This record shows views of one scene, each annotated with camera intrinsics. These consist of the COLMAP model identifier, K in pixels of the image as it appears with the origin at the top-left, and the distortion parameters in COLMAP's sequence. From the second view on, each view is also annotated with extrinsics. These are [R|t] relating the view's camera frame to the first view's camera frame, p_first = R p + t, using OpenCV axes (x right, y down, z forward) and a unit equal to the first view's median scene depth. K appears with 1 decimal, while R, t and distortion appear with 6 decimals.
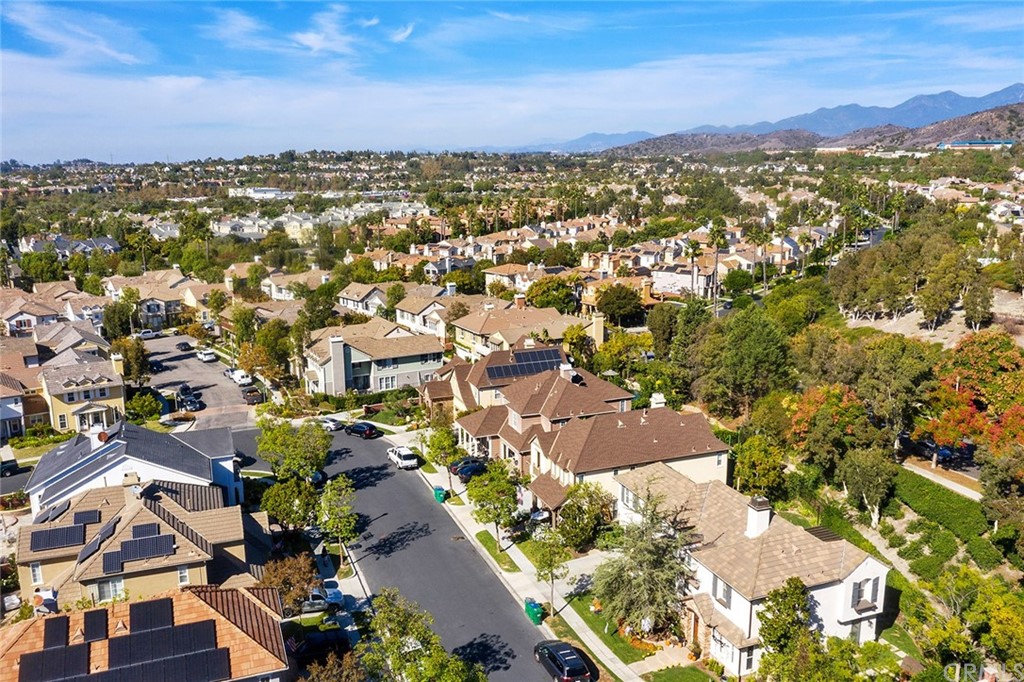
lens RADIAL K [[823.3, 0, 512.0], [0, 823.3, 341.0], [0, 0, 1]] dist [-0.003989, 0.002376]
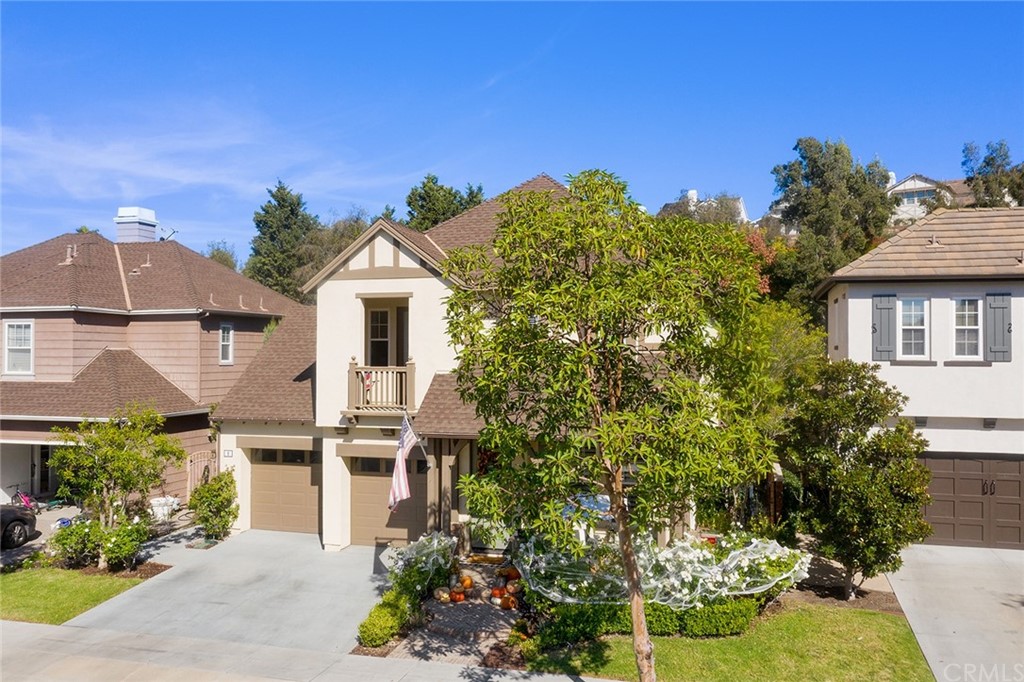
lens RADIAL K [[848.9, 0, 512.0], [0, 848.9, 341.0], [0, 0, 1]] dist [-0.004597, -0.002758]
pose [[0.602516, 0.021460, 0.797819, -0.090628], [0.159256, 0.976302, -0.146531, 0.120813], [-0.782057, 0.215345, 0.584820, 0.534638]]
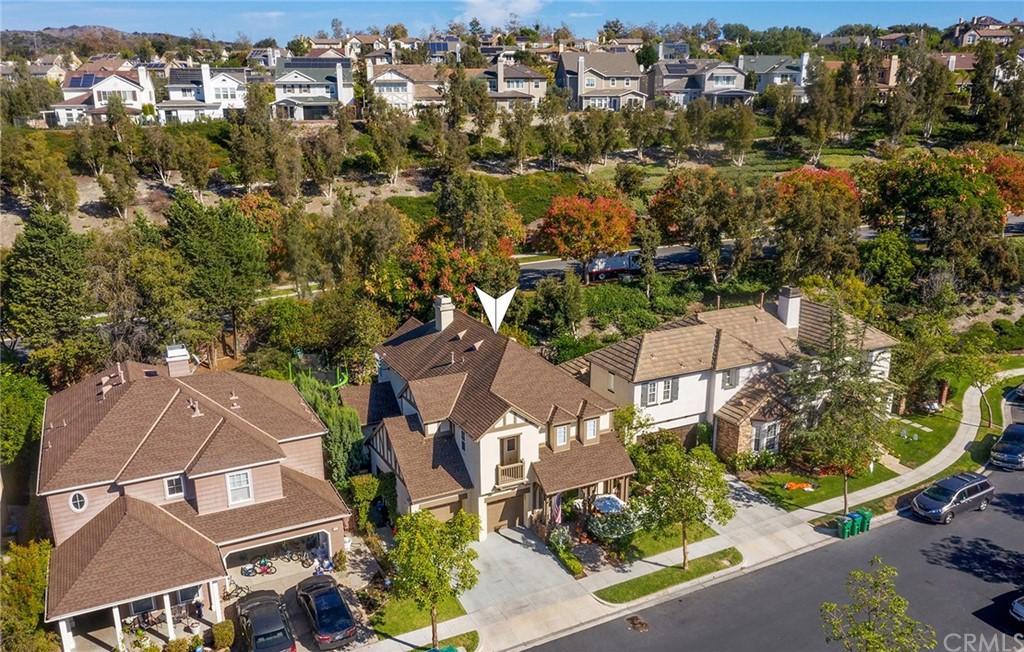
lens RADIAL K [[821.4, 0, 512.0], [0, 821.4, 326.0], [0, 0, 1]] dist [-0.001563, -0.000056]
pose [[-0.097906, -0.264047, 0.959528, -0.305052], [0.212059, 0.936482, 0.279343, -0.056390], [-0.972340, 0.230826, -0.035694, 0.644189]]
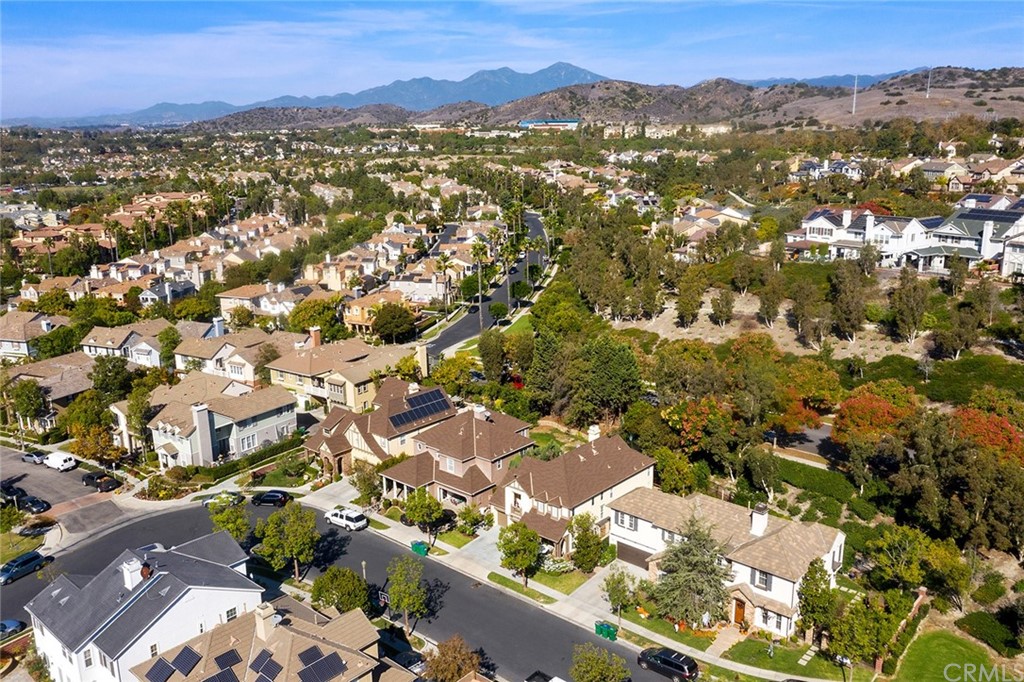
lens RADIAL K [[831.7, 0, 510.0], [0, 831.7, 357.1], [0, 0, 1]] dist [-0.009457, -0.000665]
pose [[0.890497, -0.122005, 0.438327, -0.294593], [0.101165, 0.992355, 0.070689, -0.087208], [-0.443601, -0.018605, 0.896032, -0.014844]]
